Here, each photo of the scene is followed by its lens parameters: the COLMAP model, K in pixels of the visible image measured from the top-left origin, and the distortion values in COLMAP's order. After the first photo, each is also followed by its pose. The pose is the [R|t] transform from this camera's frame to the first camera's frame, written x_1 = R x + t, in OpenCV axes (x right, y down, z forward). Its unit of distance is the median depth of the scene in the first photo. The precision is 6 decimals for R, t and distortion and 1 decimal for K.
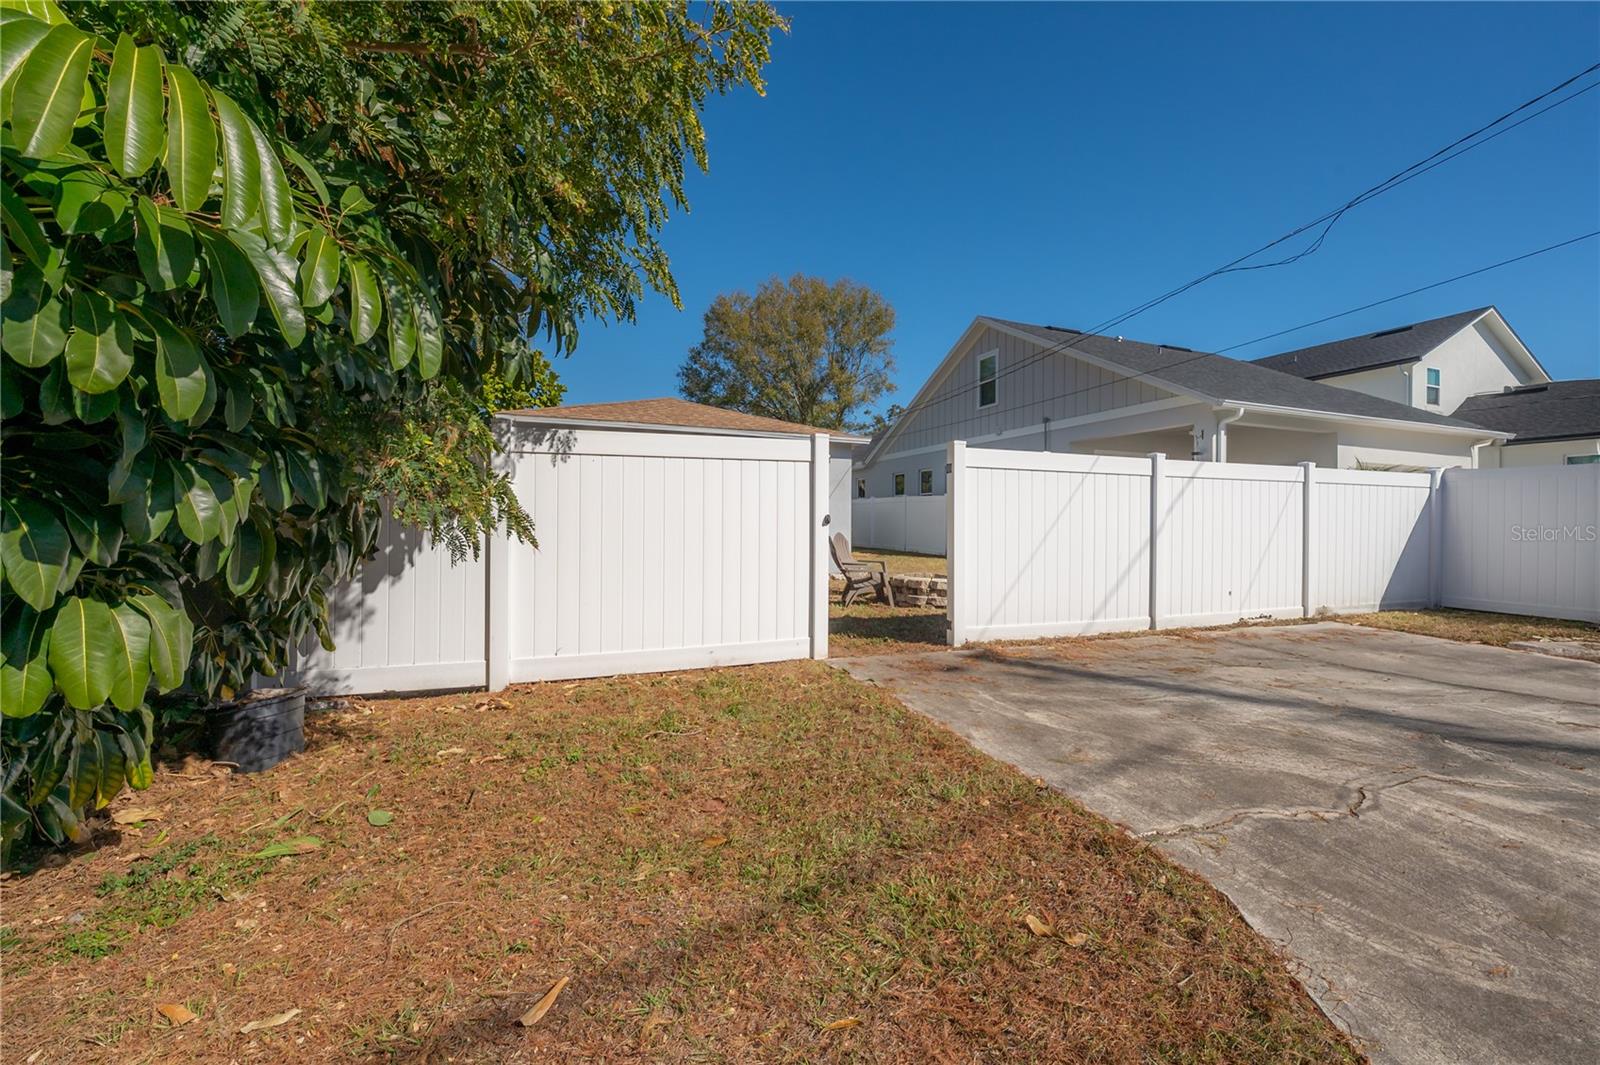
lens RADIAL K [[649.7, 0, 801.4], [0, 649.7, 521.3], [0, 0, 1]] dist [-0.000041, -0.000034]
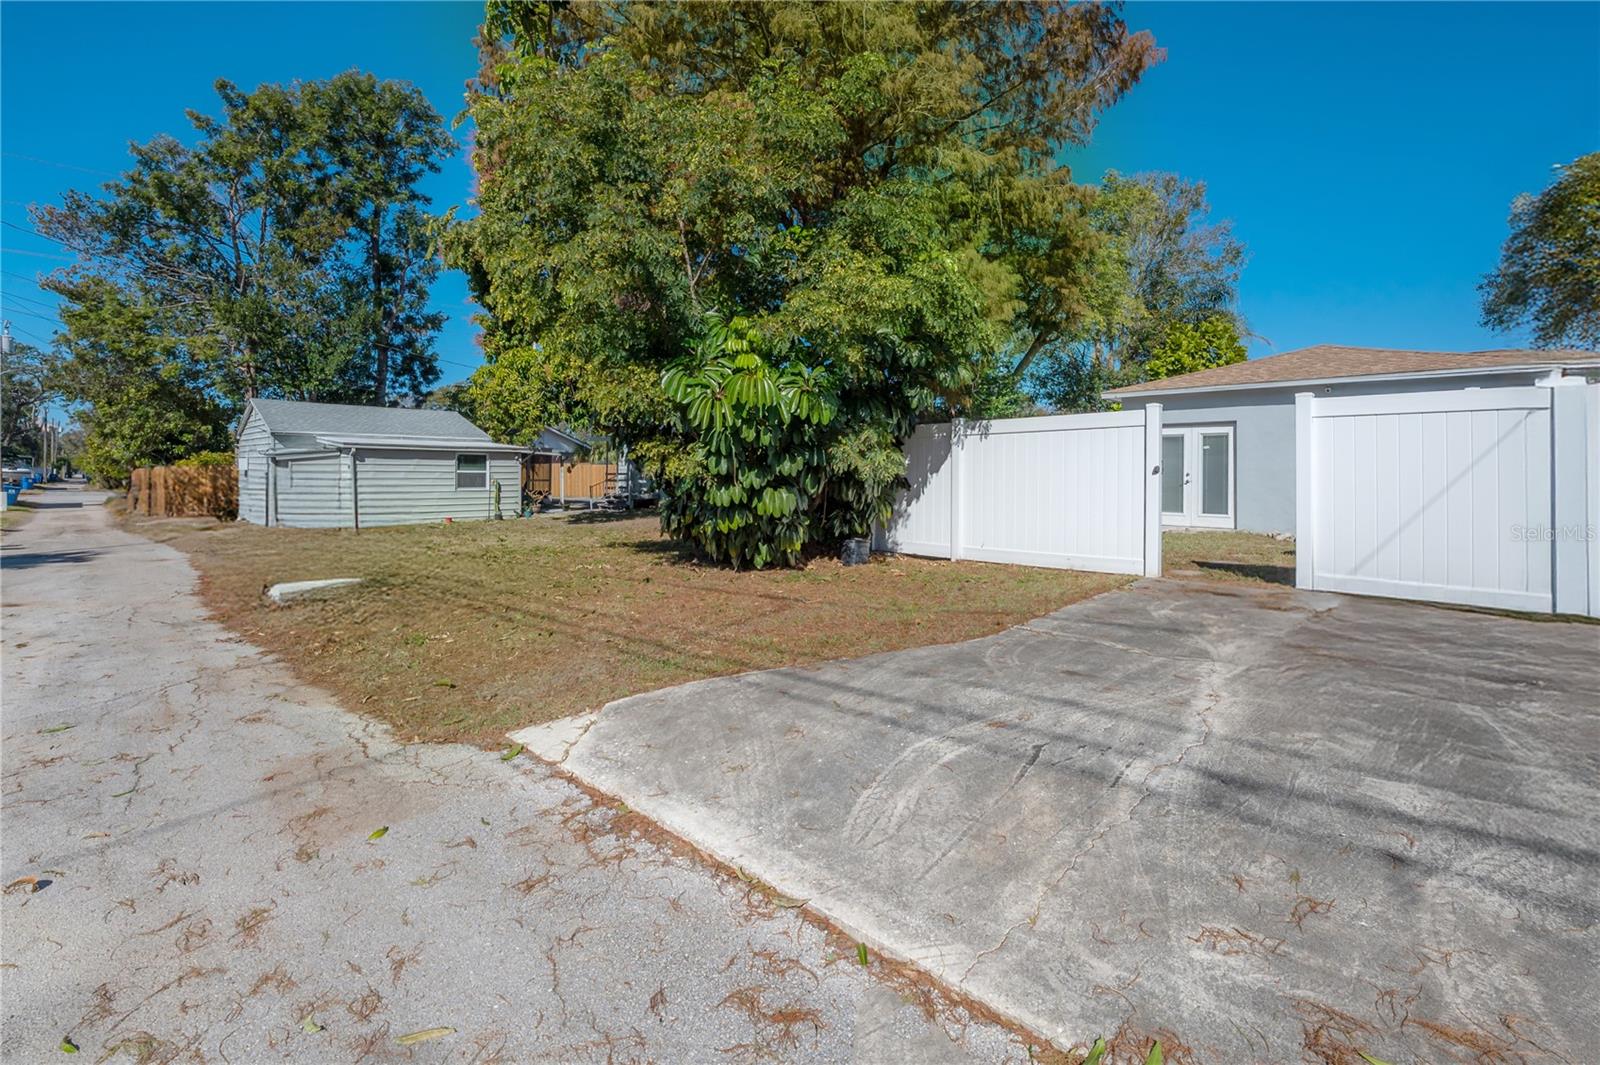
lens RADIAL K [[673.4, 0, 800.2], [0, 673.4, 474.3], [0, 0, 1]] dist [-0.000661, -0.000084]
pose [[0.424818, -0.006156, -0.905258, 0.290787], [-0.007045, 0.999924, -0.010106, 0.007572], [0.905252, 0.010671, 0.424742, -0.064155]]
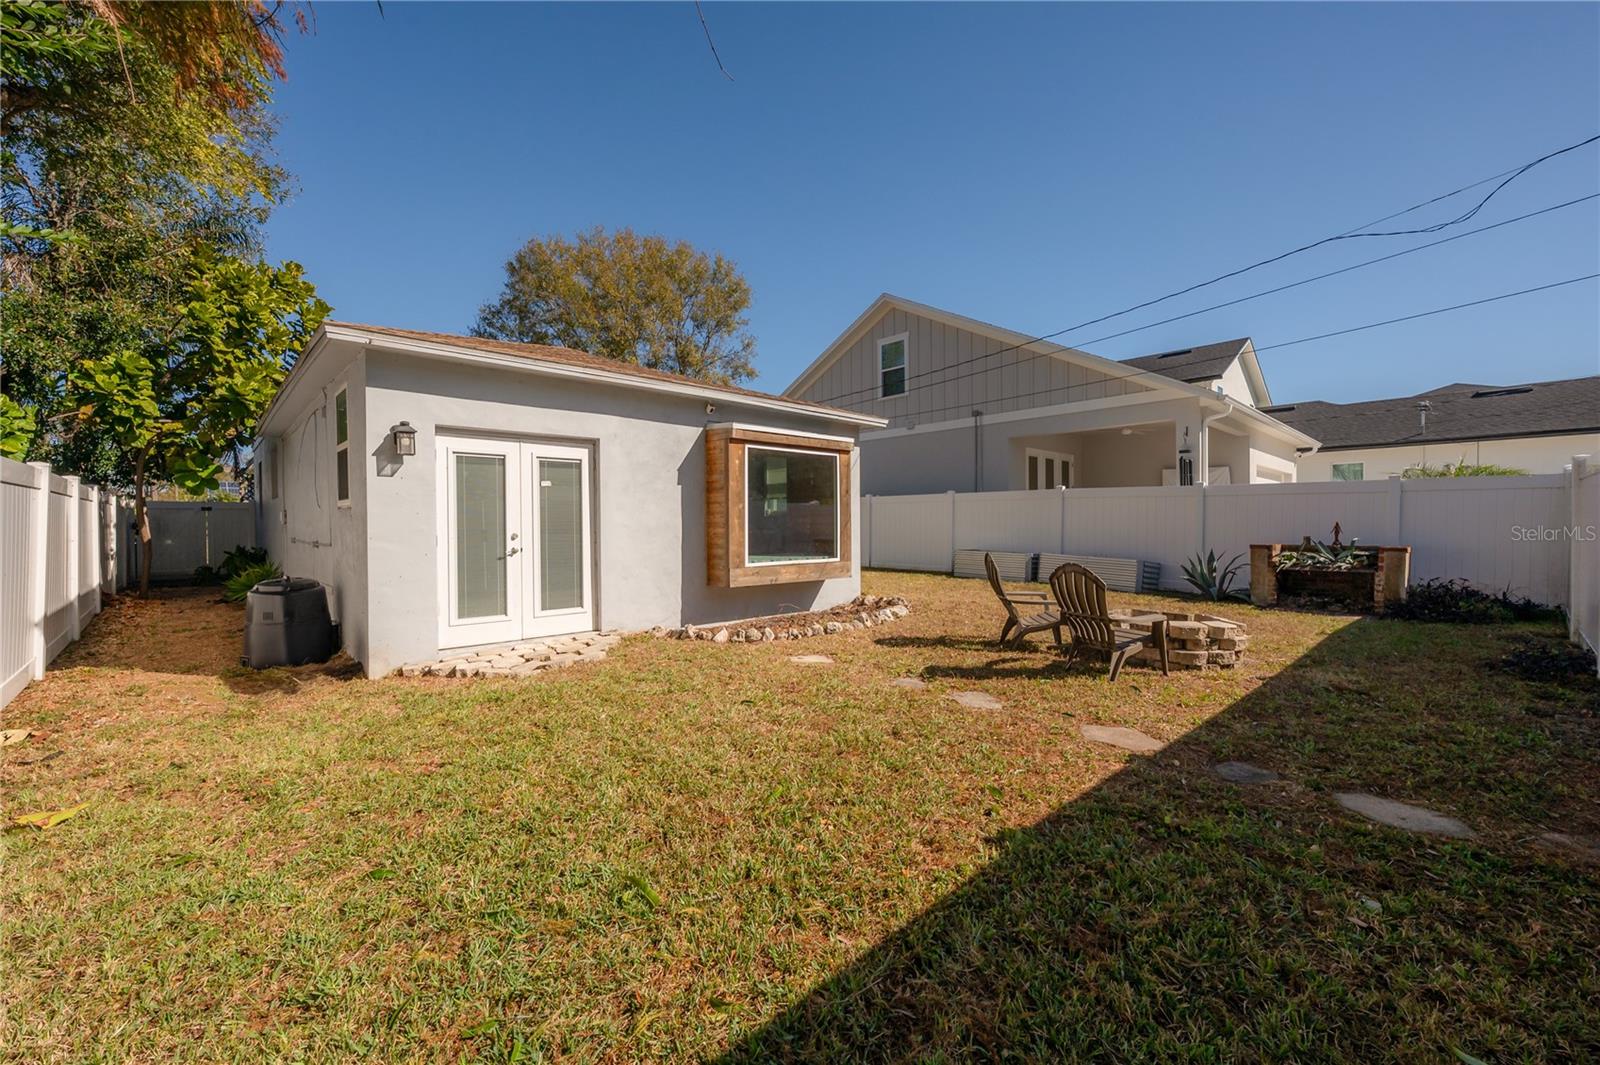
lens RADIAL K [[642.1, 0, 778.8], [0, 642.1, 525.4], [0, 0, 1]] dist [-0.000550, 0.000002]
pose [[0.931344, -0.014553, 0.363850, -0.204296], [0.013200, 0.999894, 0.006206, -0.009000], [-0.363901, -0.000977, 0.931437, 0.263508]]
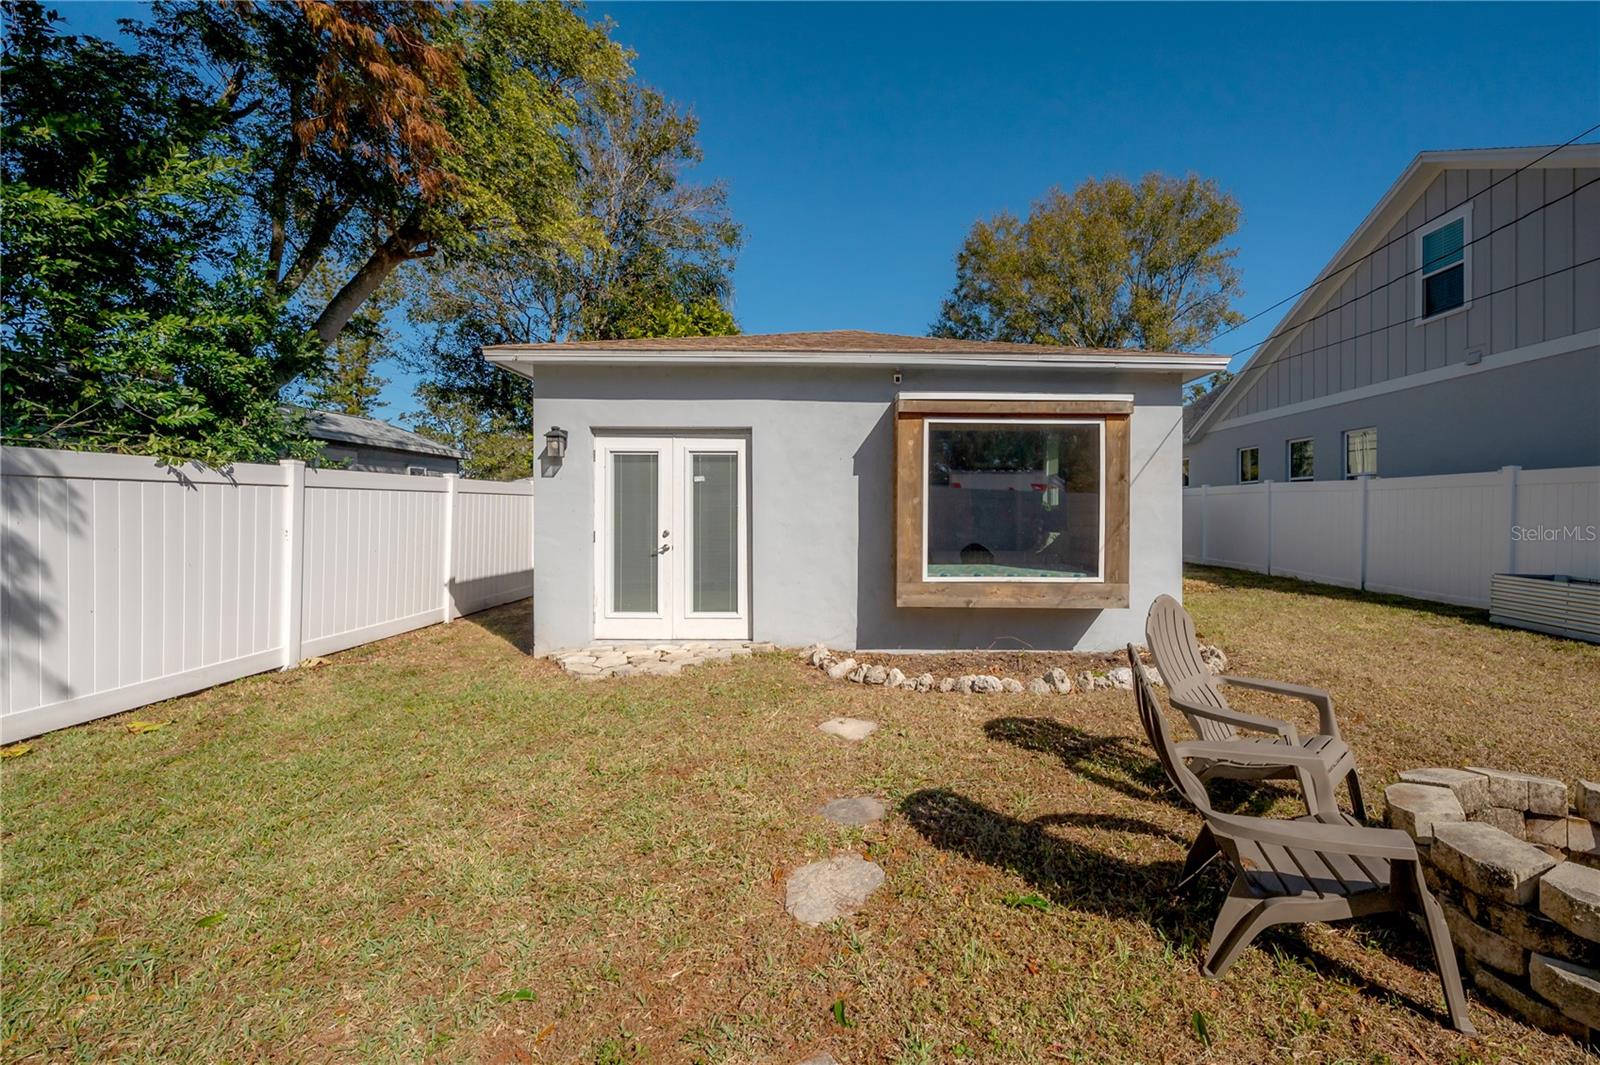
lens RADIAL K [[657.1, 0, 864.2], [0, 657.1, 510.4], [0, 0, 1]] dist [-0.000295, -0.000027]
pose [[0.940248, -0.005631, -0.340445, 0.016026], [0.004203, 0.999979, -0.004931, -0.013143], [0.340465, 0.003205, 0.940252, 0.349525]]
